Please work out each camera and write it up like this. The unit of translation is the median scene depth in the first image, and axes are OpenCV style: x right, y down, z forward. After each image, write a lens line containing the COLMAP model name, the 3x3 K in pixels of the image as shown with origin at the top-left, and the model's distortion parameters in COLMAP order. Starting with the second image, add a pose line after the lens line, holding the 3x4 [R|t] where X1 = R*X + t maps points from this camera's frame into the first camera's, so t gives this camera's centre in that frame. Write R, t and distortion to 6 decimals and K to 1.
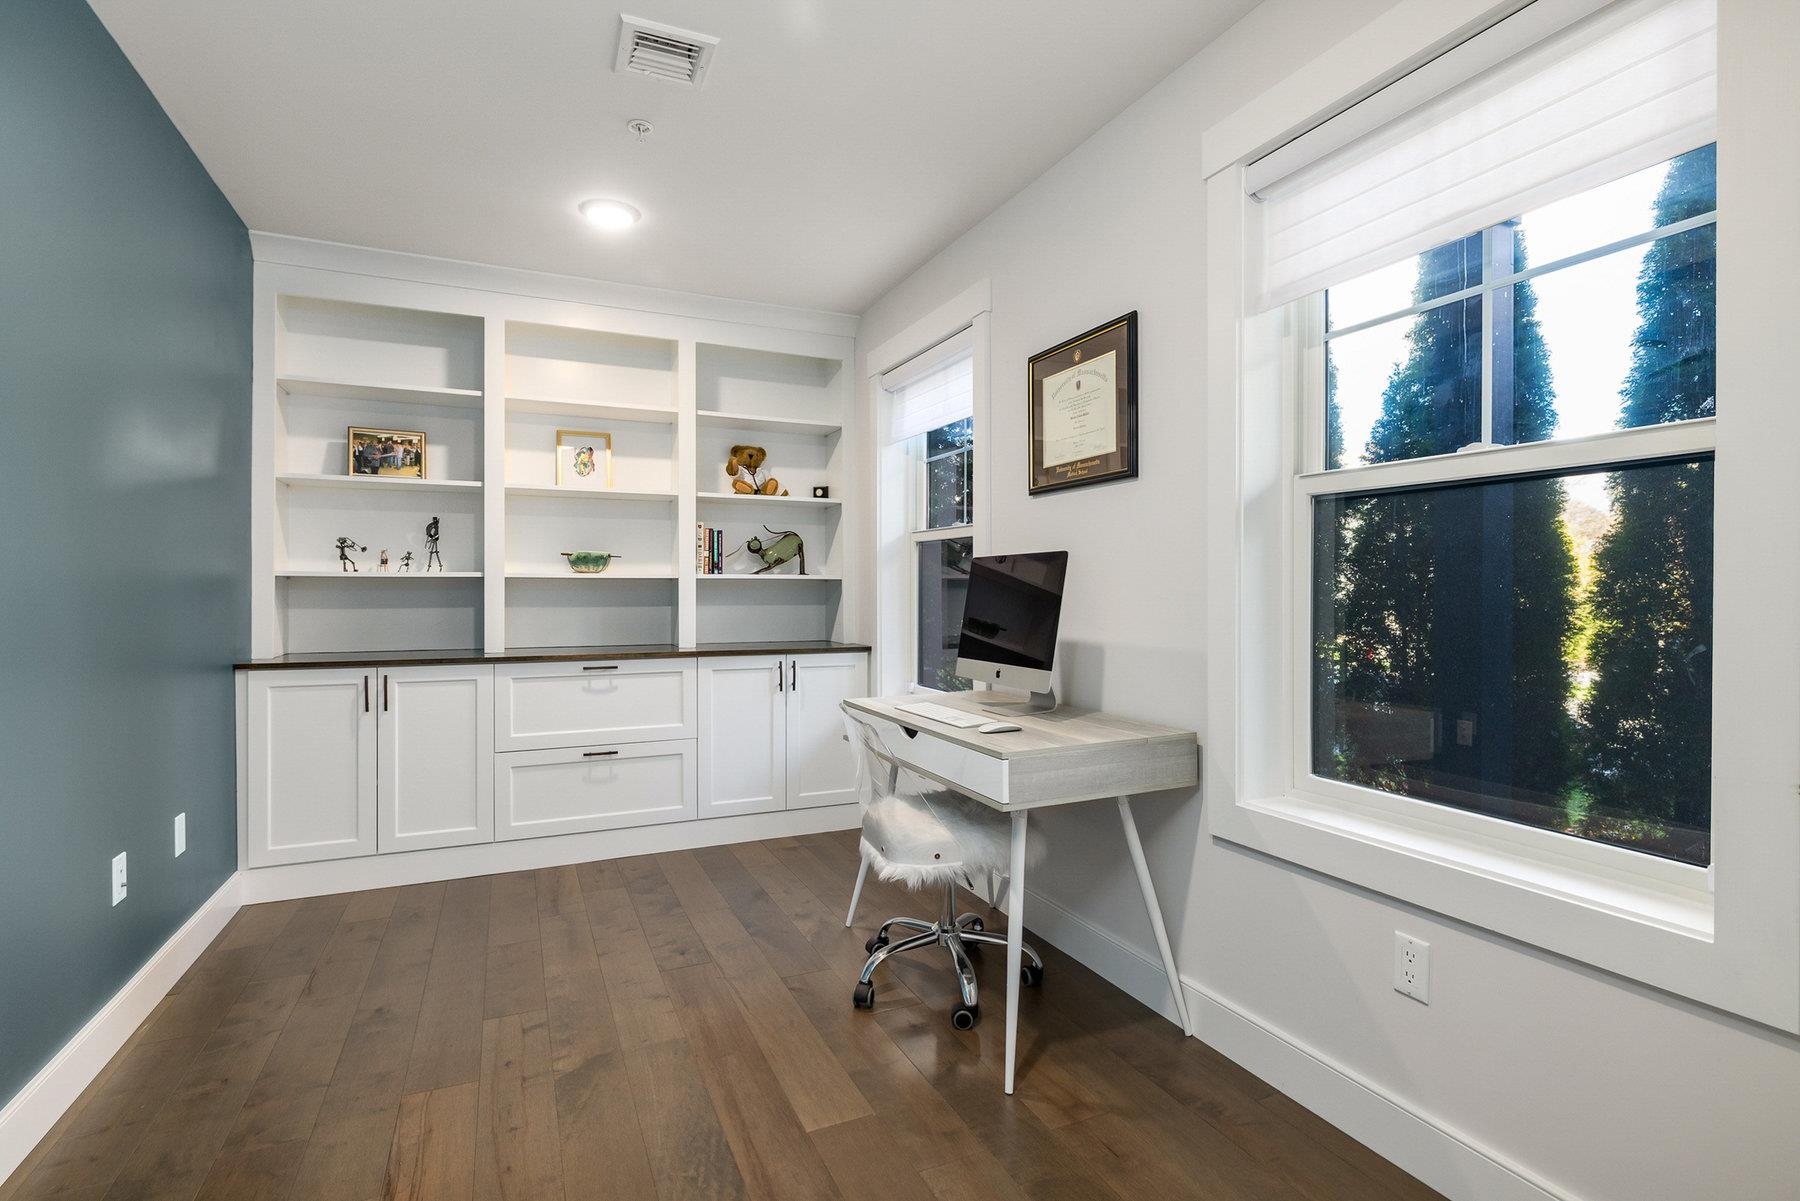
lens RADIAL K [[825.1, 0, 893.8], [0, 825.1, 589.1], [0, 0, 1]] dist [-0.006177, 0.000253]
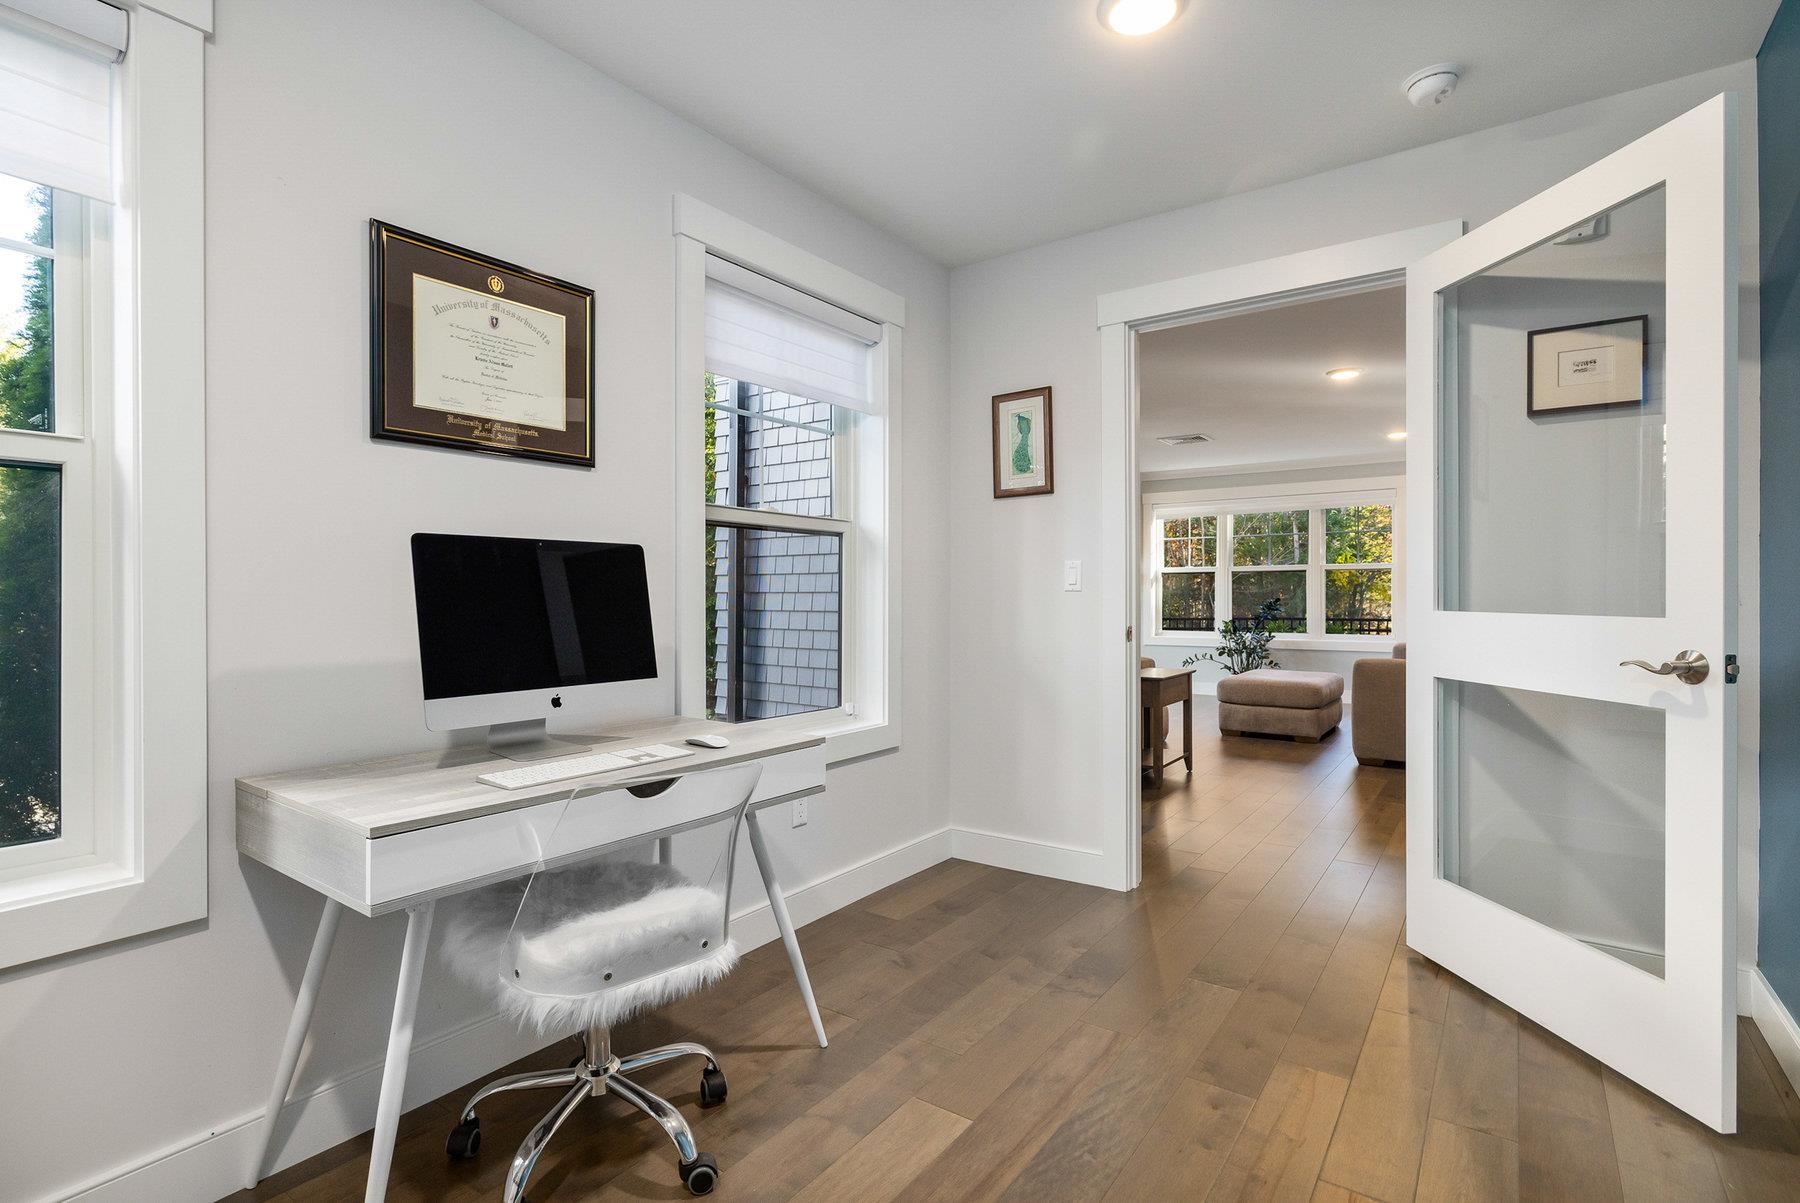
lens RADIAL K [[825.1, 0, 905.9], [0, 825.1, 603.5], [0, 0, 1]] dist [-0.006177, 0.000253]
pose [[-0.476304, -0.000672, 0.879280, -0.680080], [0.011815, 0.999905, 0.007164, 0.015046], [-0.879201, 0.013800, -0.476251, 1.105004]]
